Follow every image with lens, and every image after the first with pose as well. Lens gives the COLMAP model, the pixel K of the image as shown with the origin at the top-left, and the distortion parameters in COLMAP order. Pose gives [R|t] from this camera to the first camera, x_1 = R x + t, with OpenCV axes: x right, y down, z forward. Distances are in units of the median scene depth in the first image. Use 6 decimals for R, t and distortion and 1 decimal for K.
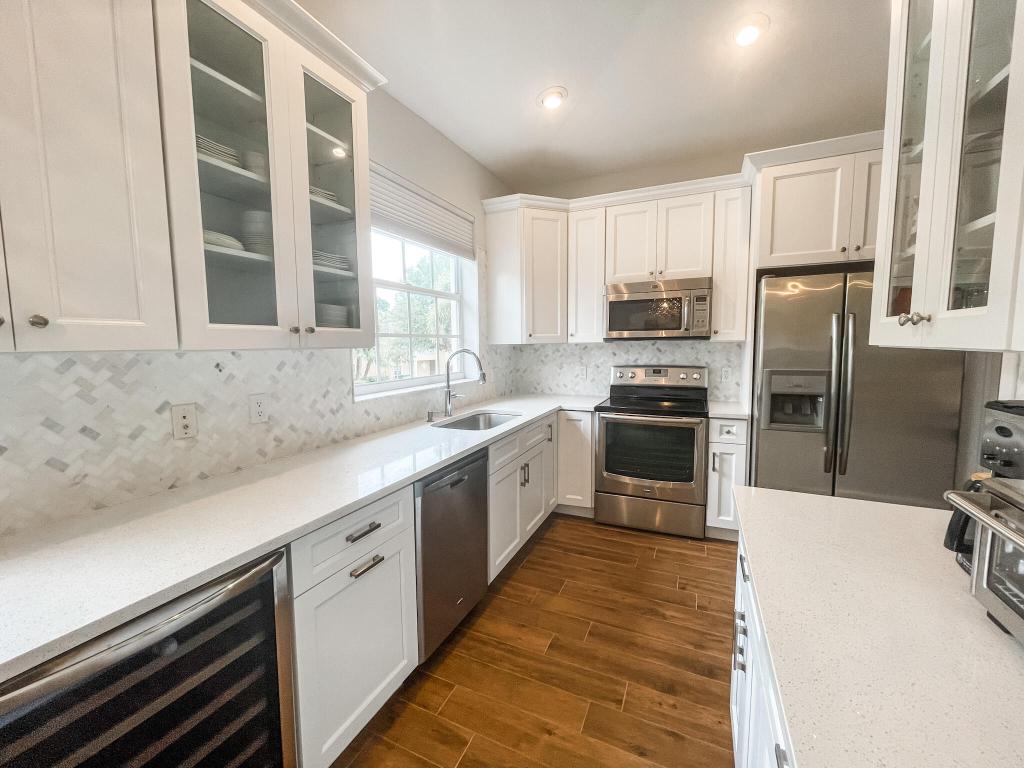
lens RADIAL K [[413.3, 0, 506.0], [0, 413.3, 382.8], [0, 0, 1]] dist [-0.000841, -0.000175]
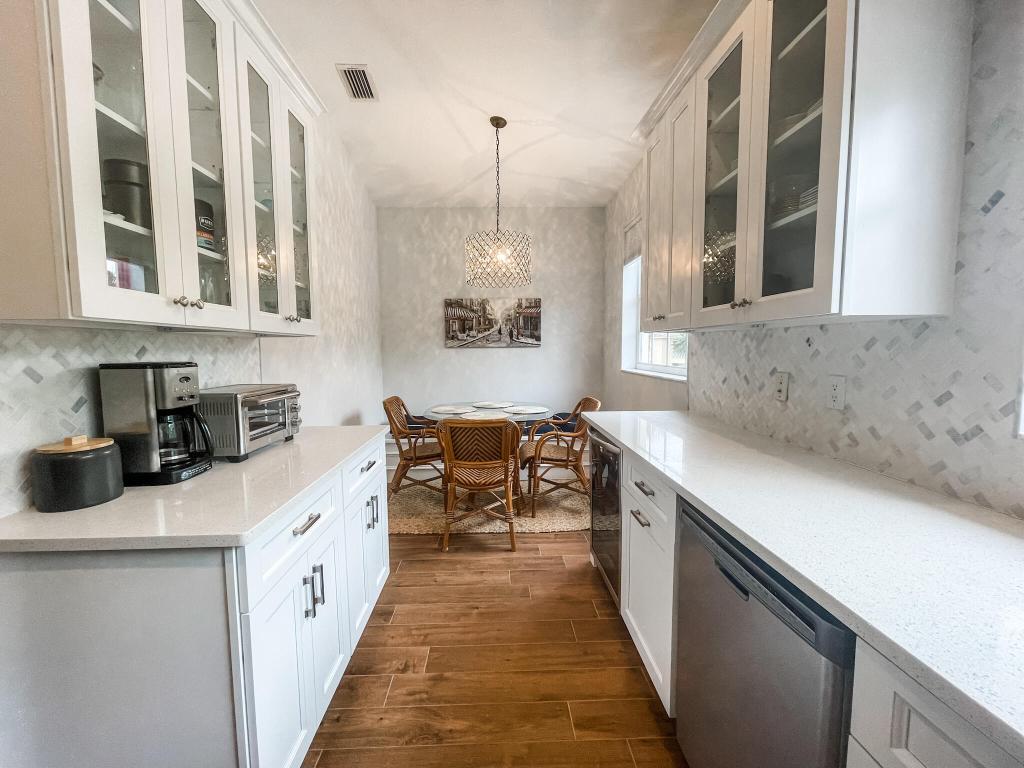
lens RADIAL K [[413.3, 0, 507.8], [0, 413.3, 383.7], [0, 0, 1]] dist [-0.000841, -0.000175]
pose [[-0.893183, 0.056835, -0.446088, 0.363890], [-0.024986, 0.984177, 0.175419, -0.083414], [0.448999, 0.167827, -0.877630, 1.371471]]
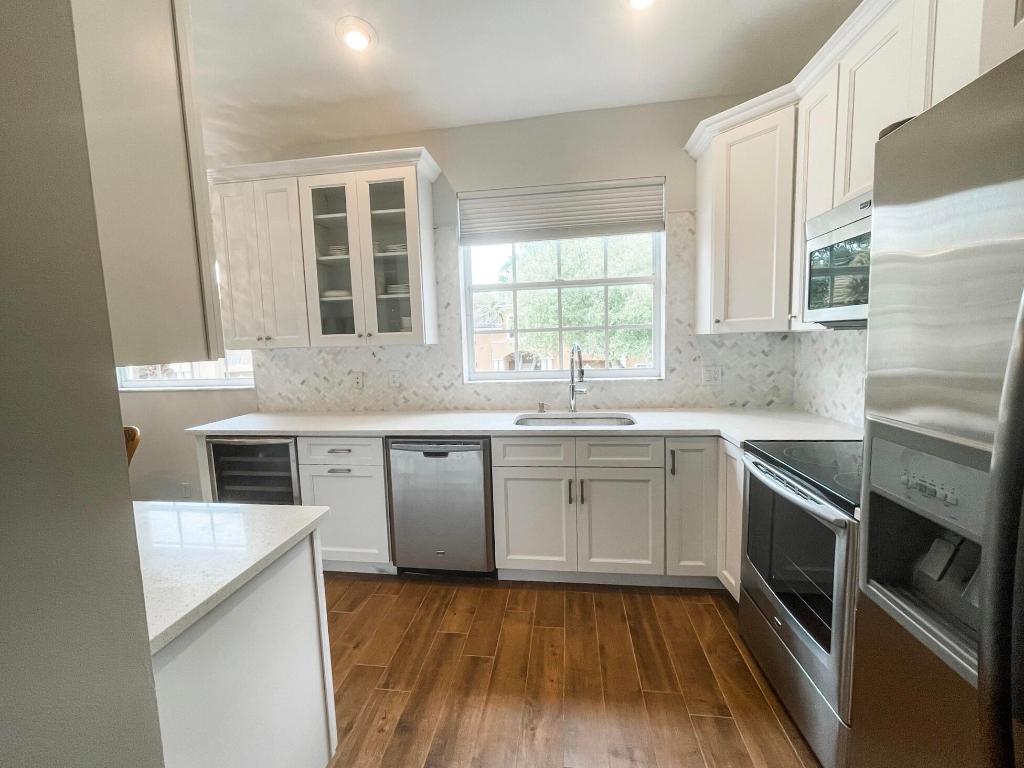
lens RADIAL K [[434.9, 0, 505.9], [0, 434.9, 383.4], [0, 0, 1]] dist [0.000609, -0.000469]
pose [[0.296128, 0.098641, -0.950041, 1.231775], [-0.062609, 0.994519, 0.083744, -0.097313], [0.953094, 0.034682, 0.300681, 0.856705]]
